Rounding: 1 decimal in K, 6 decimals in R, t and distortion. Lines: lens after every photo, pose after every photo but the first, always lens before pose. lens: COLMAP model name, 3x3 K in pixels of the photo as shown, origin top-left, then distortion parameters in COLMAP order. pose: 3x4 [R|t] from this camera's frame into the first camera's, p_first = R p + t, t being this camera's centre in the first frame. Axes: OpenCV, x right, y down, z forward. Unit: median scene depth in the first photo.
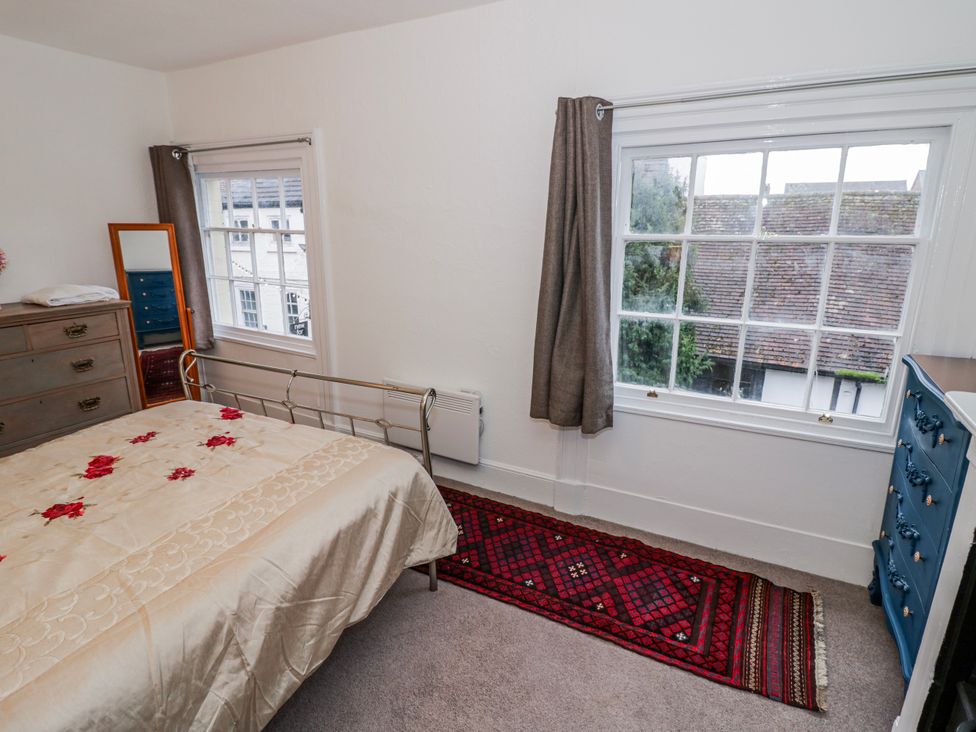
lens RADIAL K [[508.0, 0, 489.9], [0, 508.0, 361.2], [0, 0, 1]] dist [-0.003335, -0.012361]
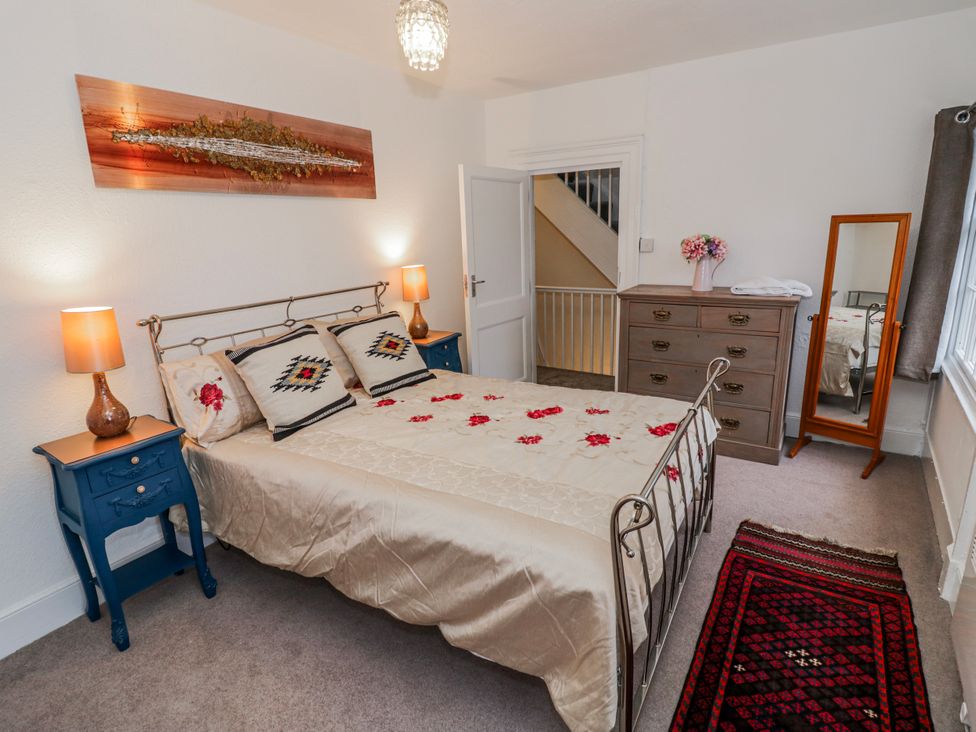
lens RADIAL K [[508.0, 0, 489.1], [0, 508.0, 360.2], [0, 0, 1]] dist [-0.003335, -0.012361]
pose [[-0.124975, 0.242406, -0.962092, 0.476050], [-0.213747, 0.940346, 0.264692, -0.234735], [0.968862, 0.238724, -0.065706, 0.898781]]
